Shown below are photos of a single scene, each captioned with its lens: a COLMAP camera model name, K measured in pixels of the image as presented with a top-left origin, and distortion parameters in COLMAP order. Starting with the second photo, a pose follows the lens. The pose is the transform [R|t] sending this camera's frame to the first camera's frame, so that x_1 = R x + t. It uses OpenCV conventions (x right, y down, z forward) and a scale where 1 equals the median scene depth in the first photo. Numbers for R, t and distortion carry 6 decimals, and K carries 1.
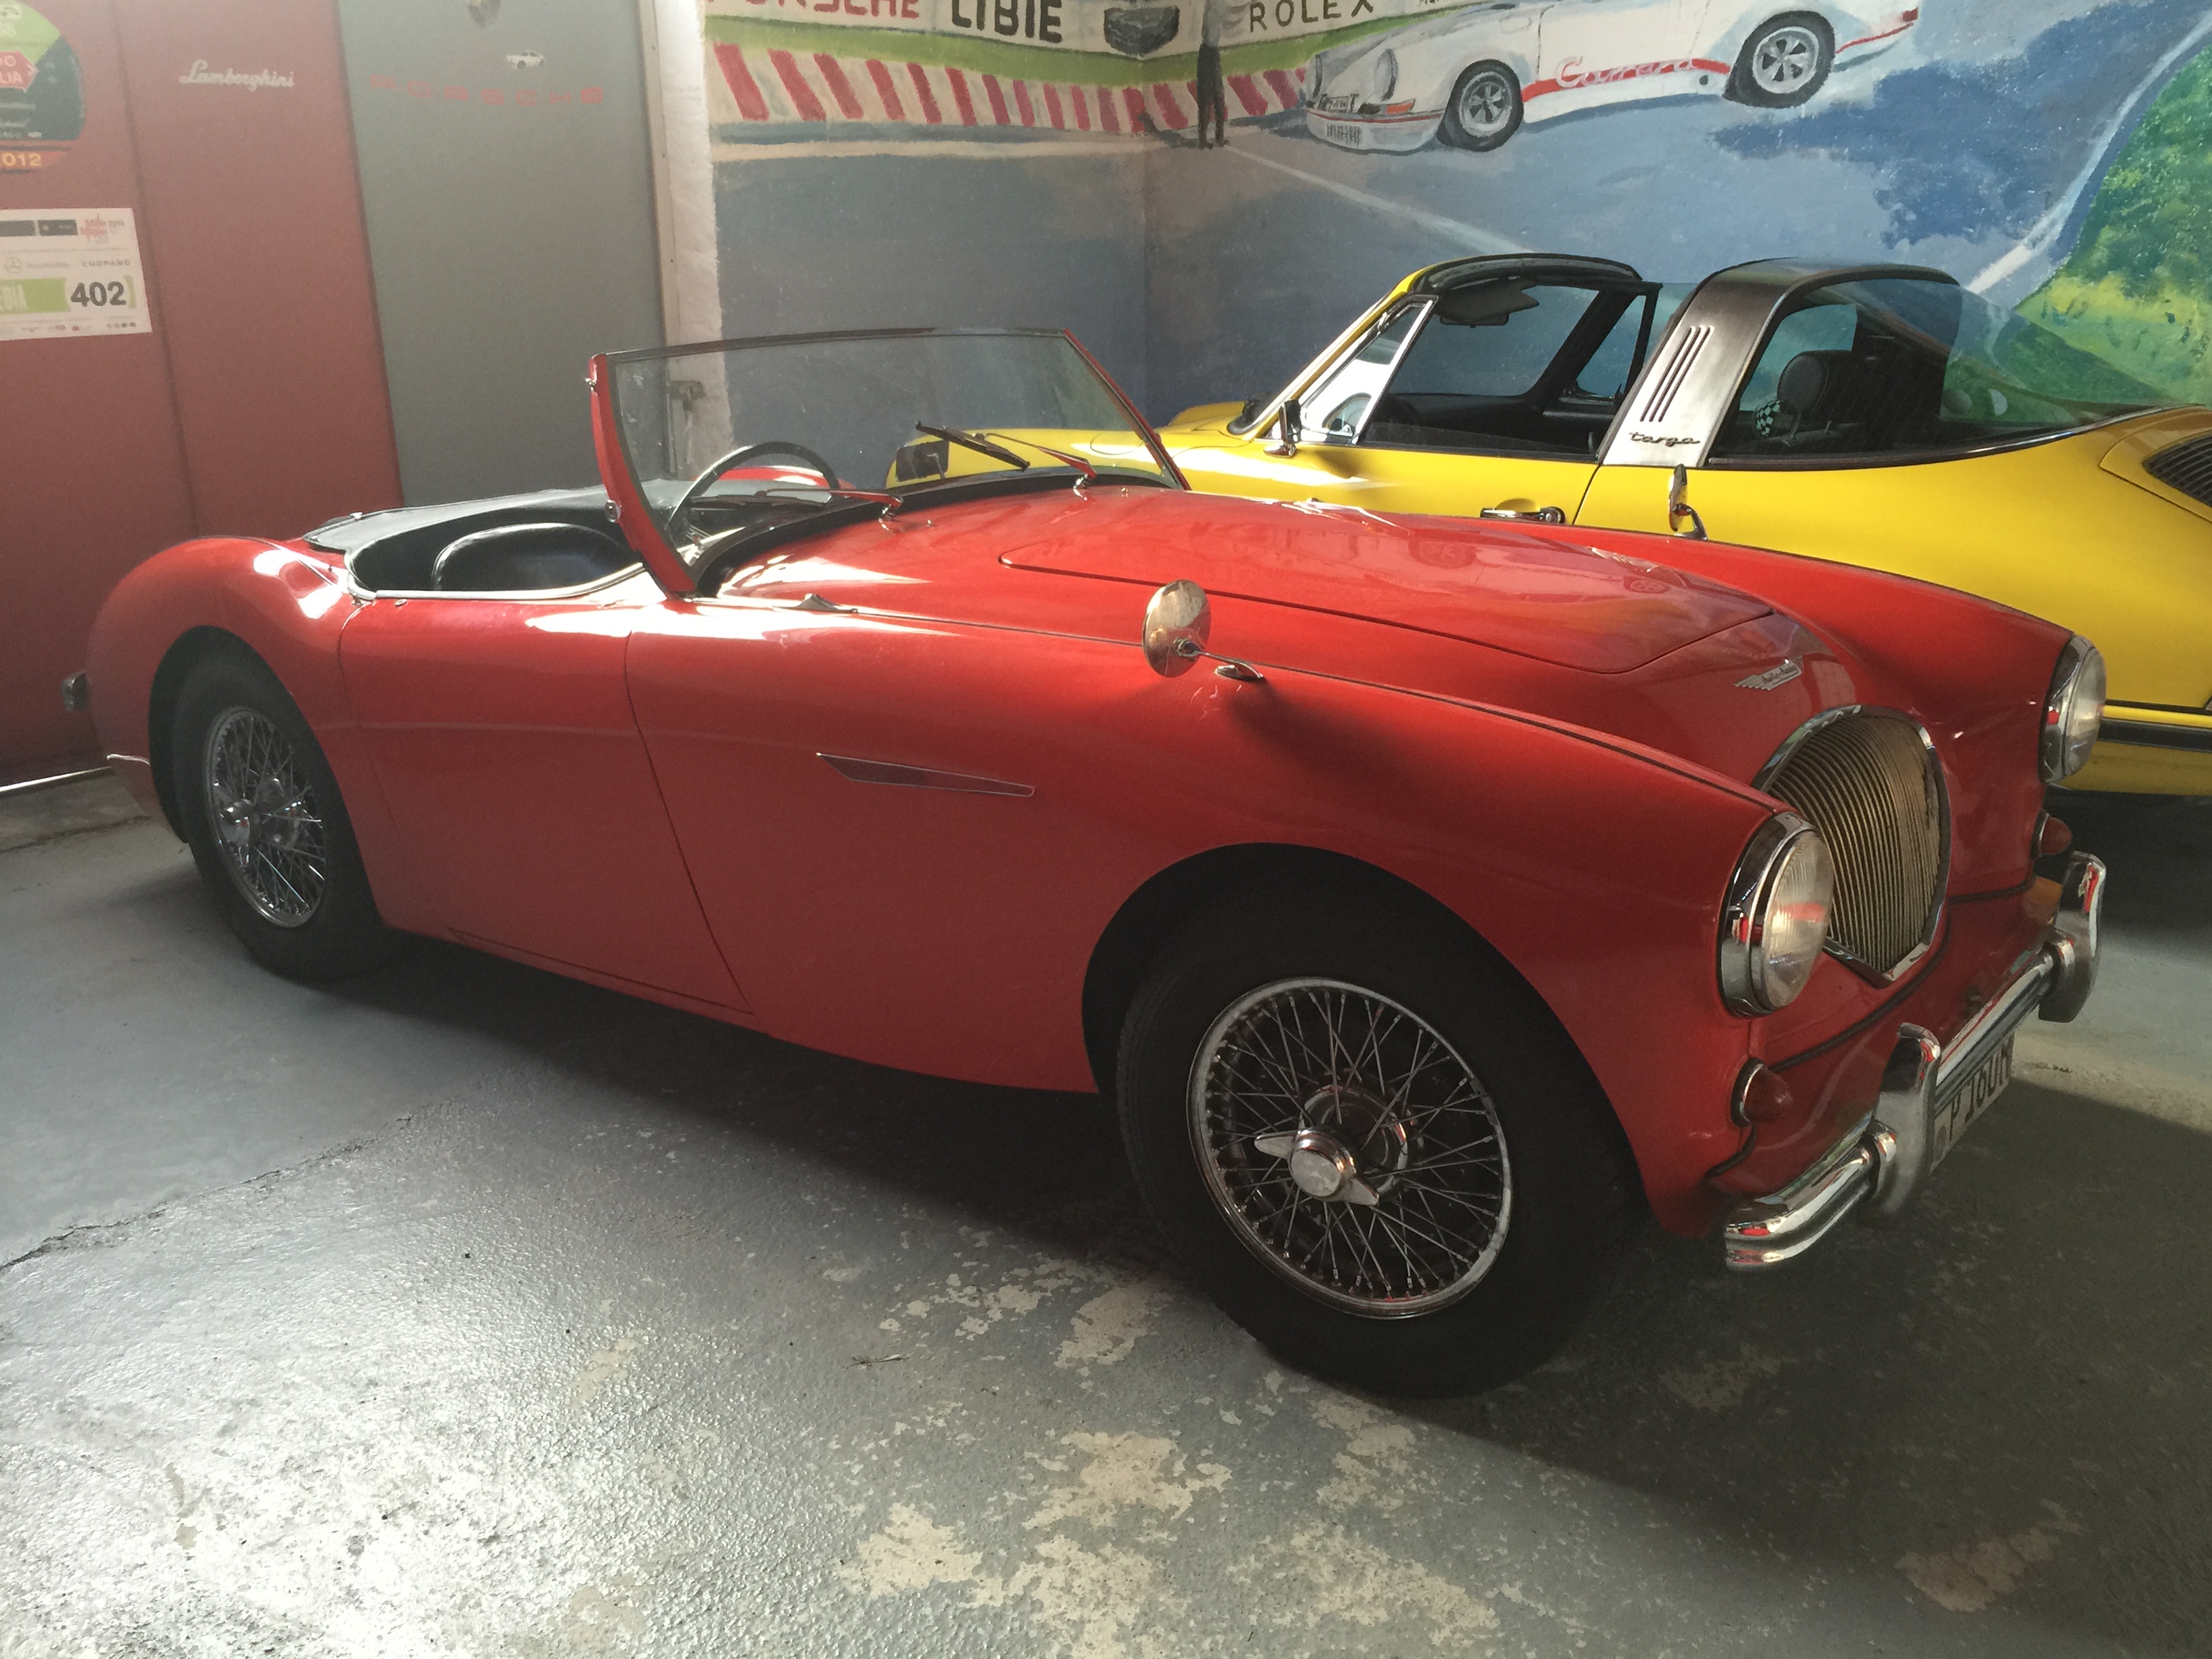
lens RADIAL K [[1910.4, 0, 1094.9], [0, 1910.4, 822.4], [0, 0, 1]] dist [0.079617, -0.118811]
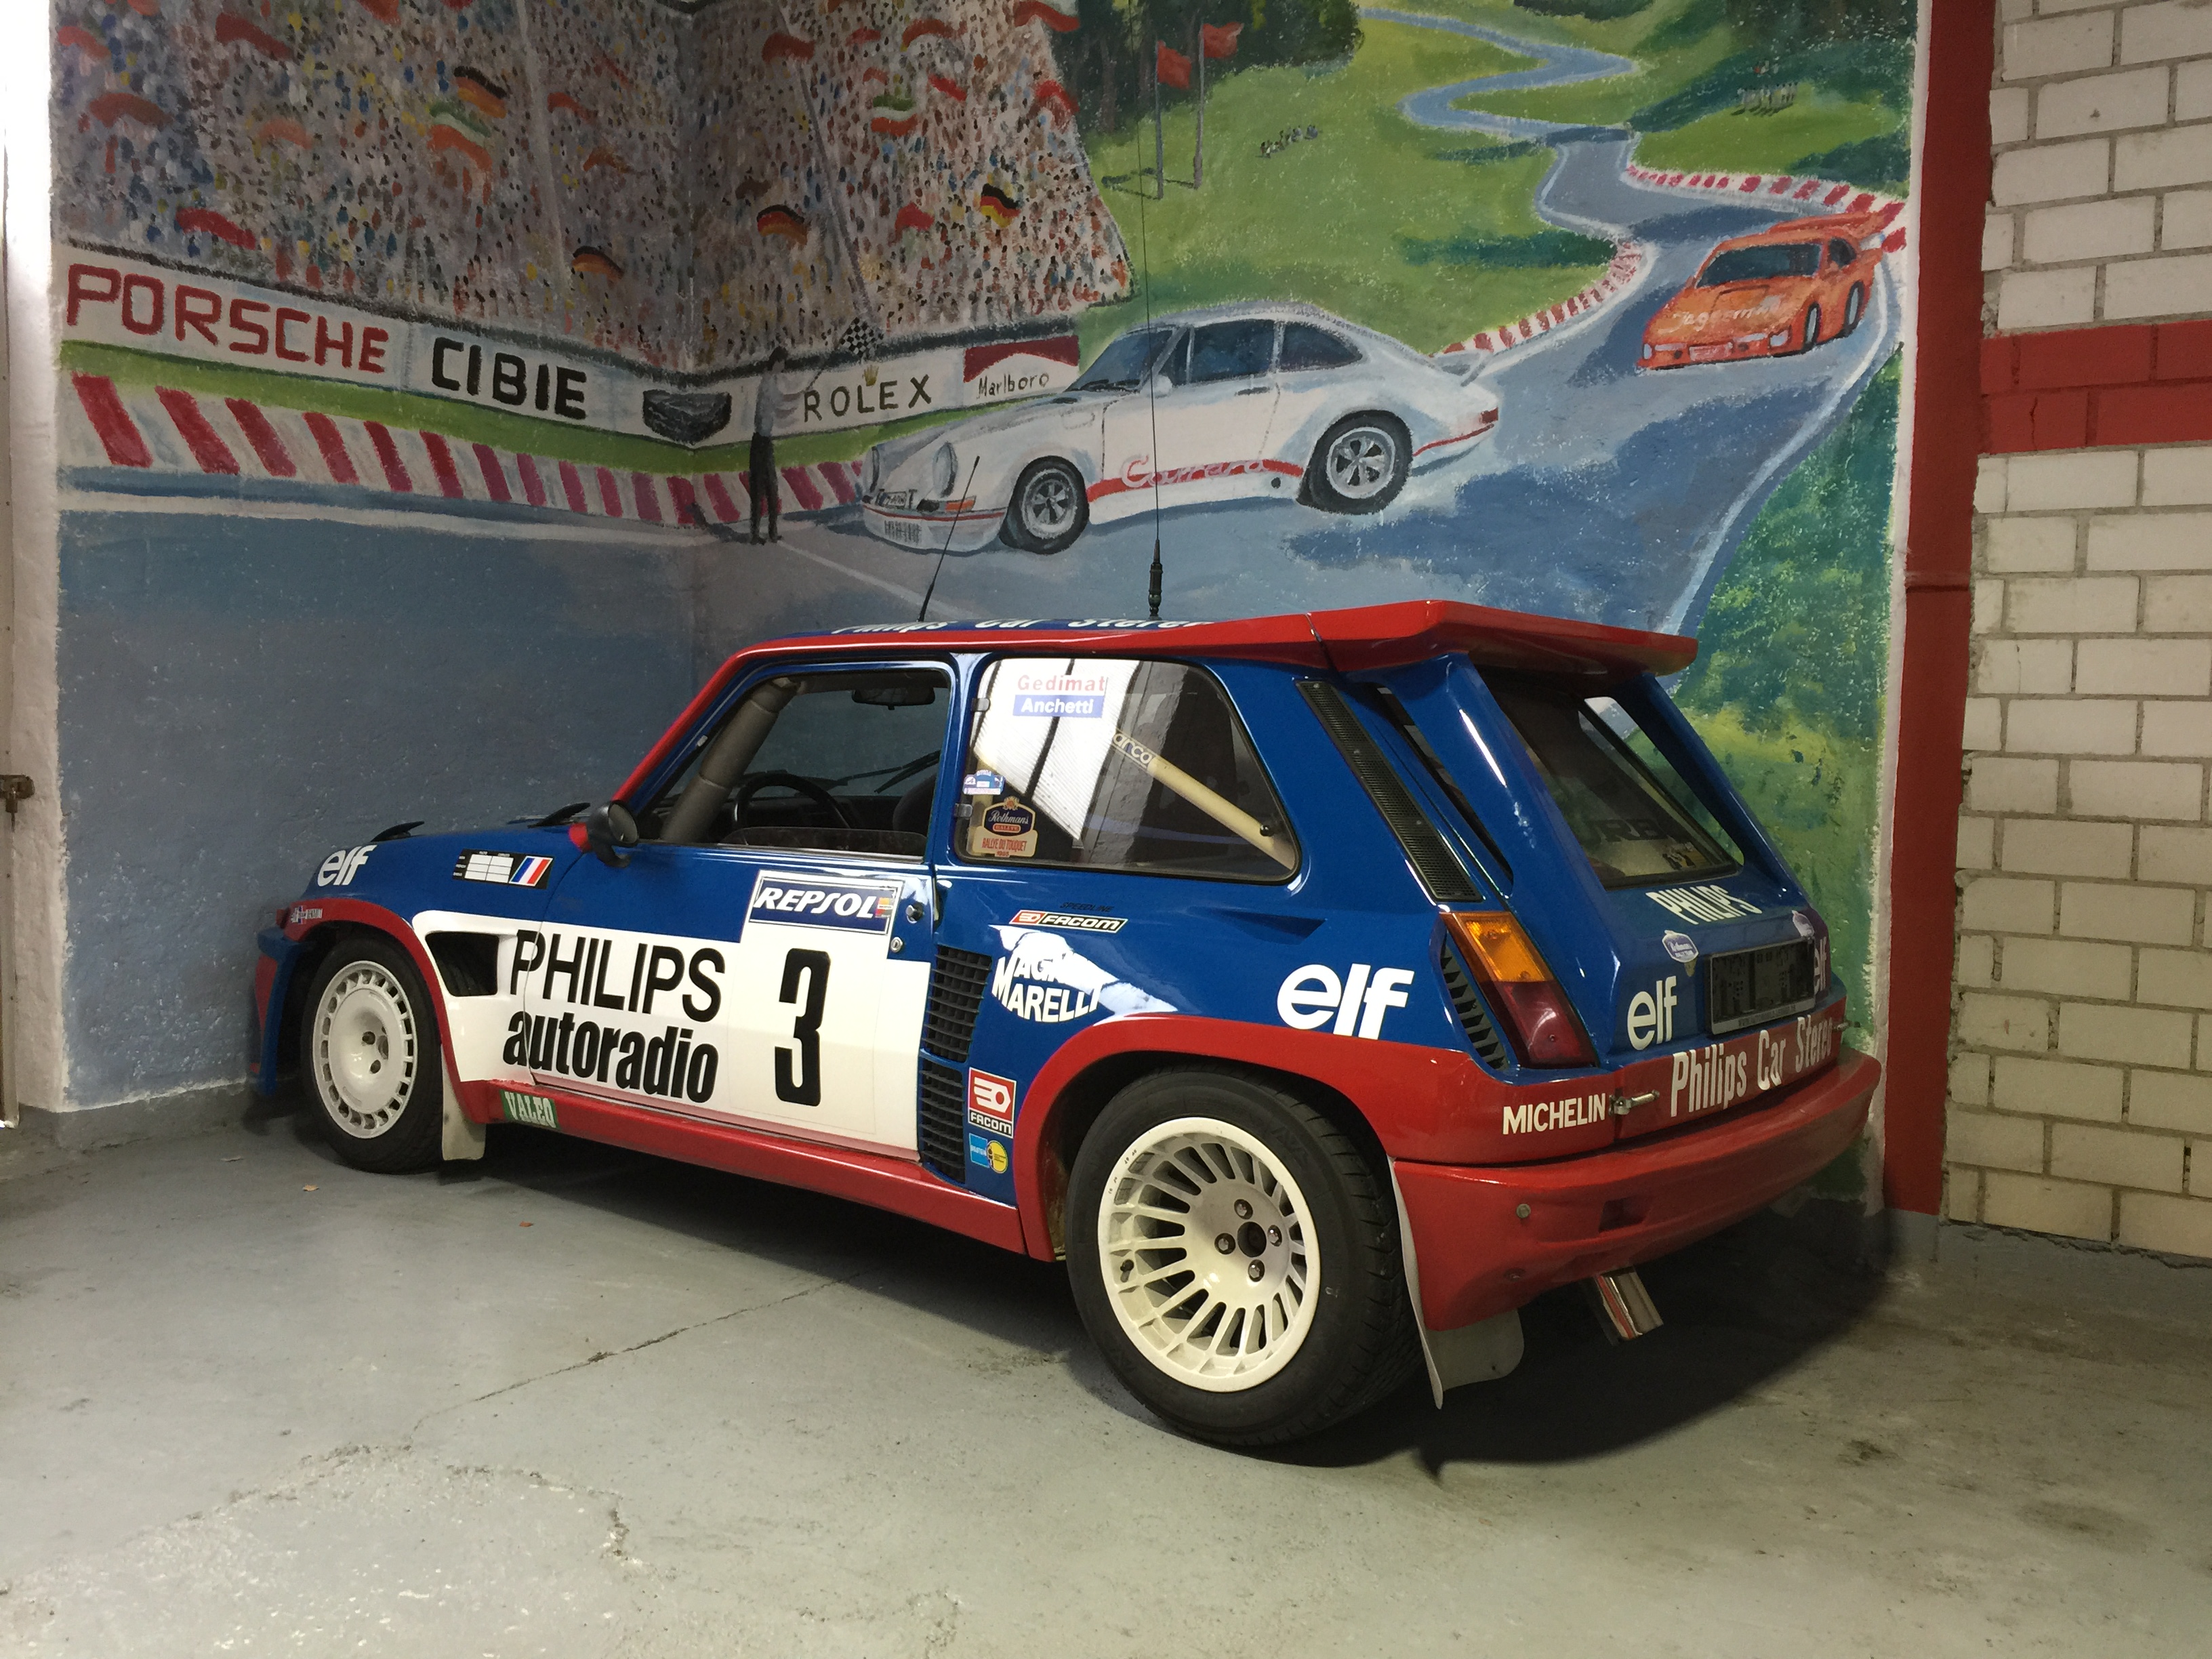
lens RADIAL K [[1910.4, 0, 1090.1], [0, 1910.4, 816.6], [0, 0, 1]] dist [0.079617, -0.118811]
pose [[0.993135, 0.029703, 0.113143, 0.132671], [-0.003202, 0.973764, -0.227537, -0.036891], [-0.116933, 0.225613, 0.967174, 0.196543]]
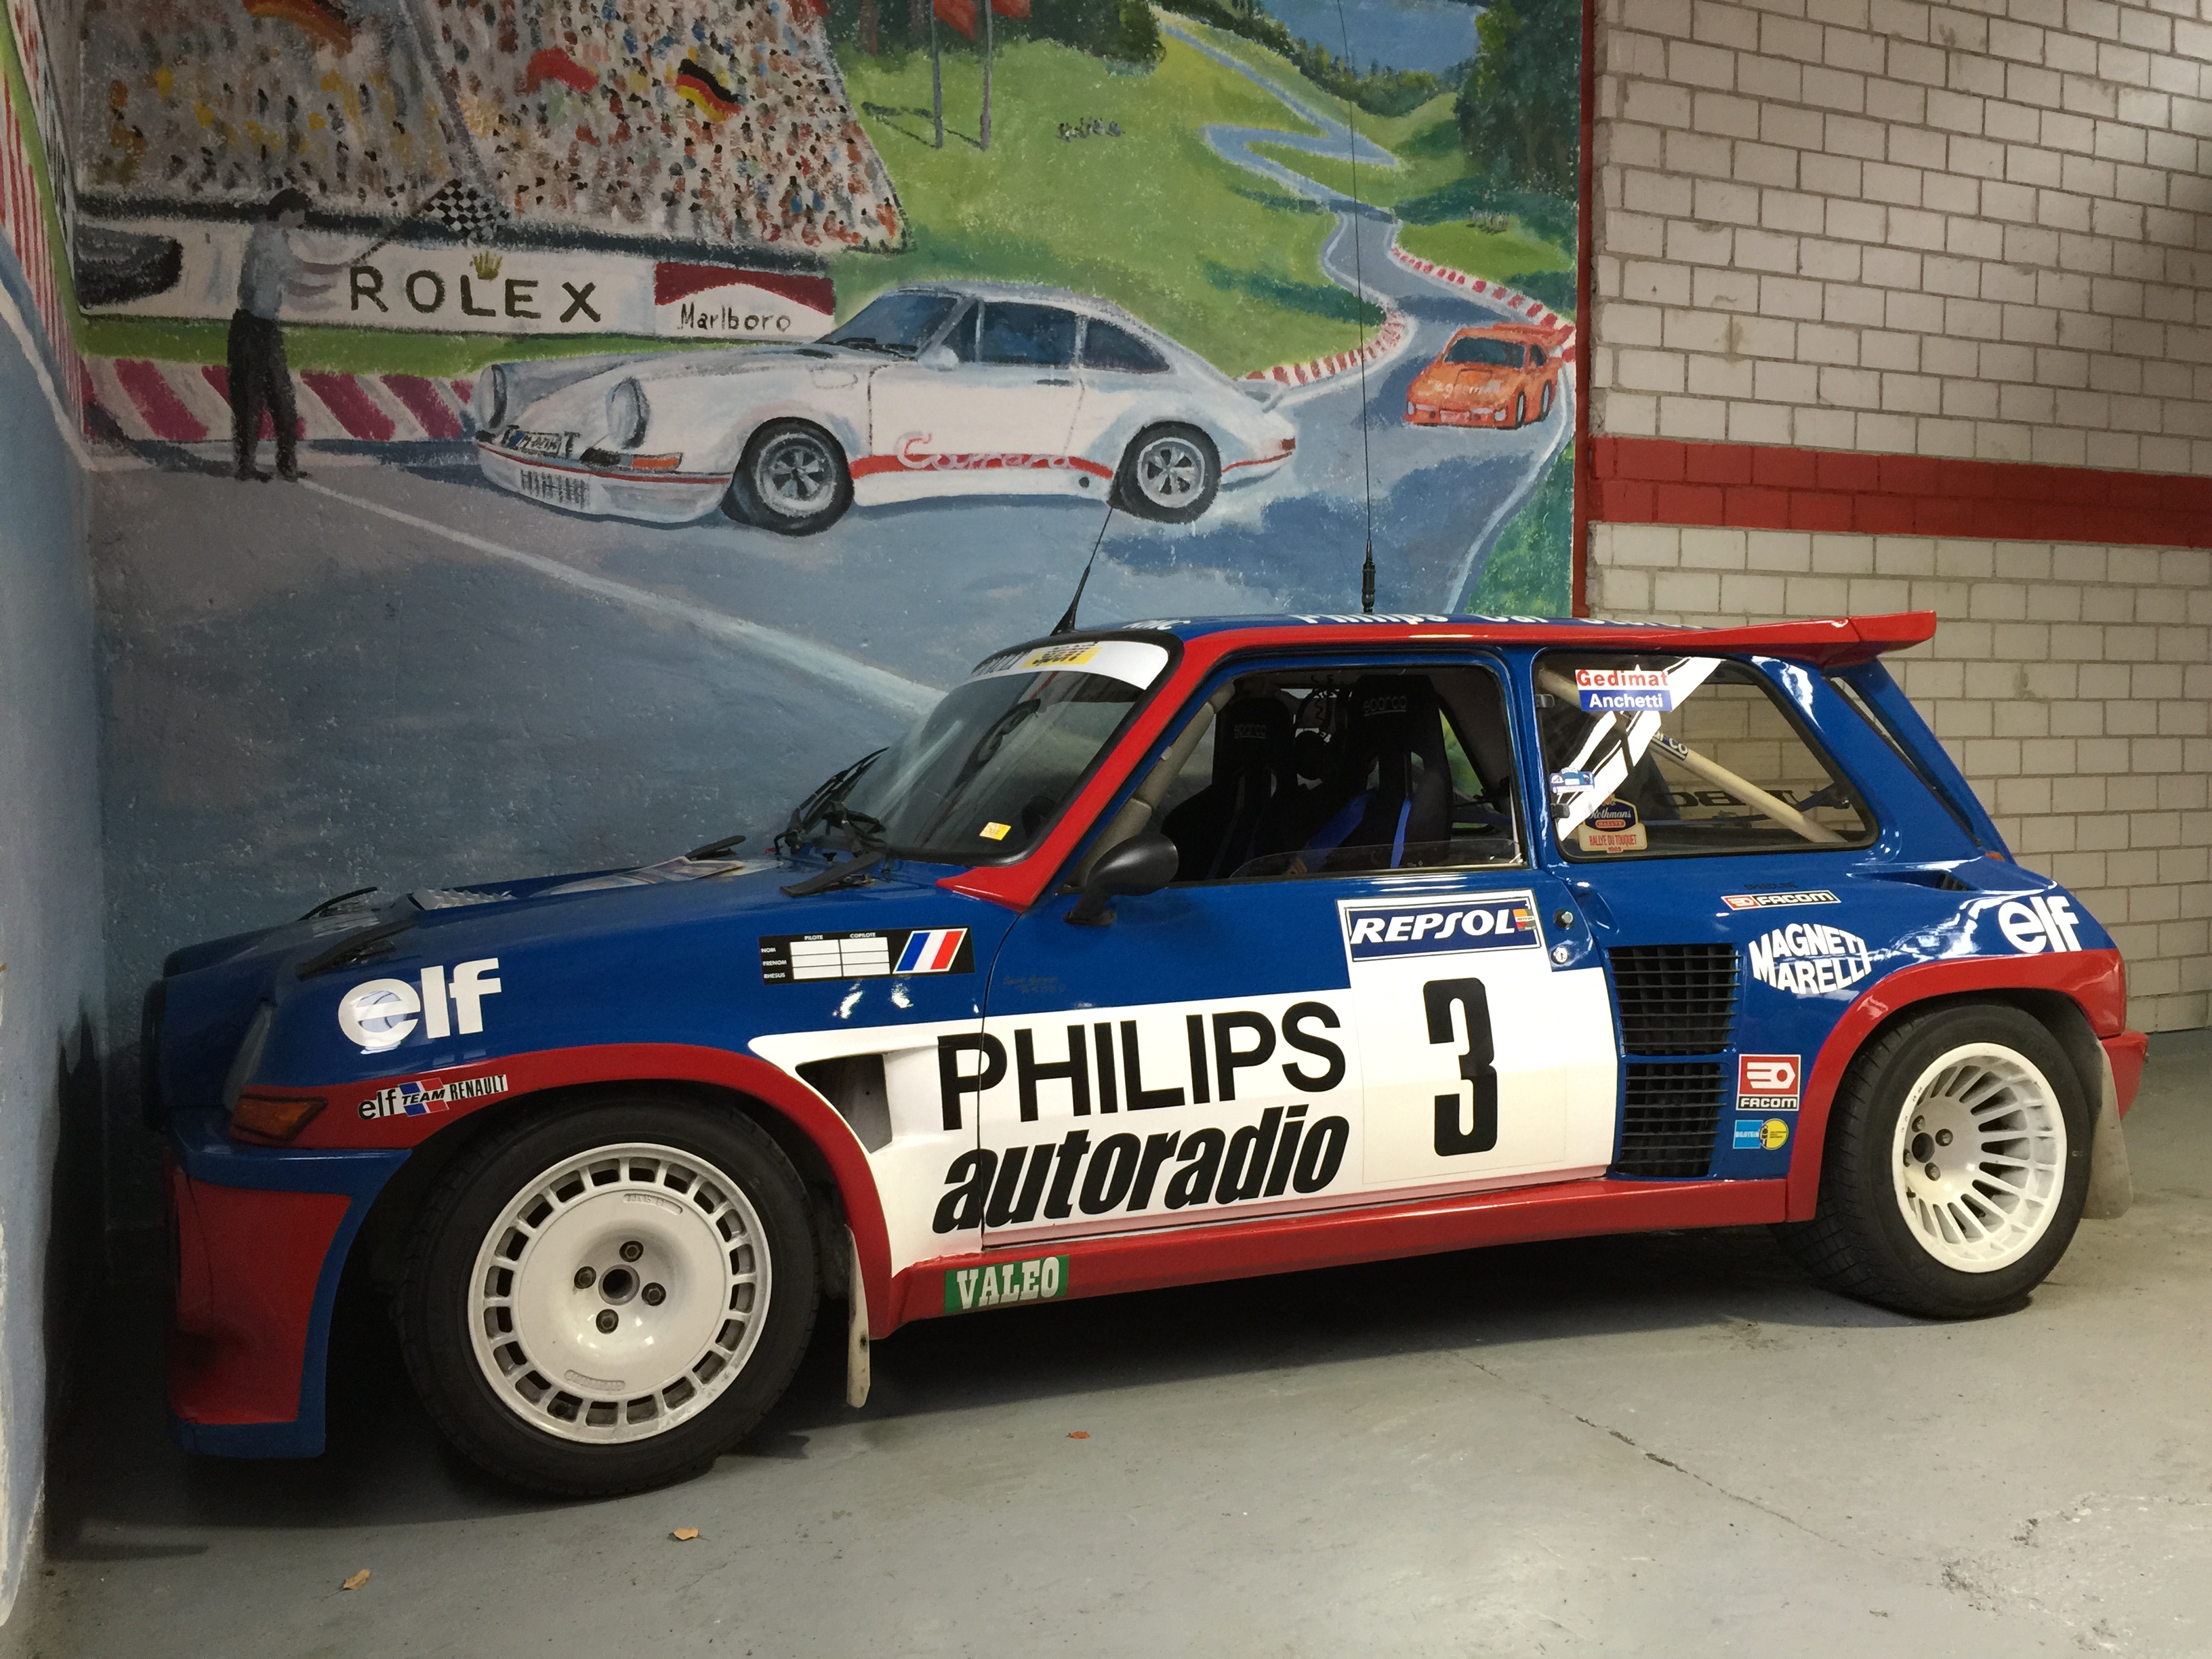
lens RADIAL K [[1910.4, 0, 1089.8], [0, 1910.4, 826.4], [0, 0, 1]] dist [0.079617, -0.118811]
pose [[0.402104, -0.022085, 0.915328, -0.438258], [0.261482, 0.960844, -0.091686, -0.156309], [-0.877462, 0.276209, 0.392134, 0.687385]]
